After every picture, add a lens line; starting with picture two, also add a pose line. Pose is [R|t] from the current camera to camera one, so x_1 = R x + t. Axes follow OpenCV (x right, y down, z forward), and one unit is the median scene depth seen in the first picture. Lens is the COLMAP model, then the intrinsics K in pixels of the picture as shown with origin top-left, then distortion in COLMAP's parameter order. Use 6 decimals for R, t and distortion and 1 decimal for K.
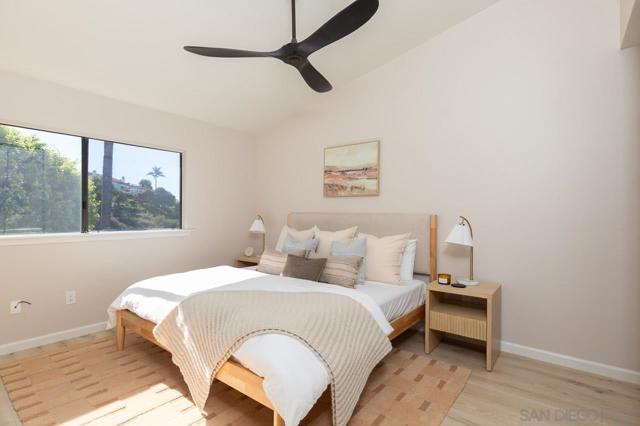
lens RADIAL K [[321.1, 0, 319.8], [0, 321.1, 214.8], [0, 0, 1]] dist [-0.003681, -0.000143]
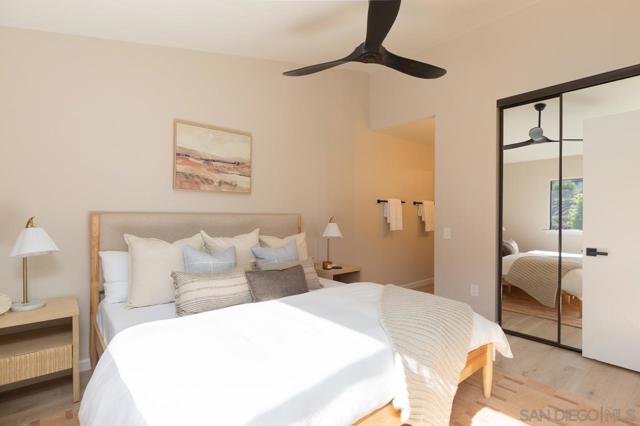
lens RADIAL K [[334.2, 0, 319.8], [0, 334.2, 212.5], [0, 0, 1]] dist [0.029082, 0.000535]
pose [[0.179942, 0.006740, 0.983654, -0.694183], [0.001094, 0.999975, -0.007052, -0.001295], [-0.983677, 0.002346, 0.179930, 0.592980]]
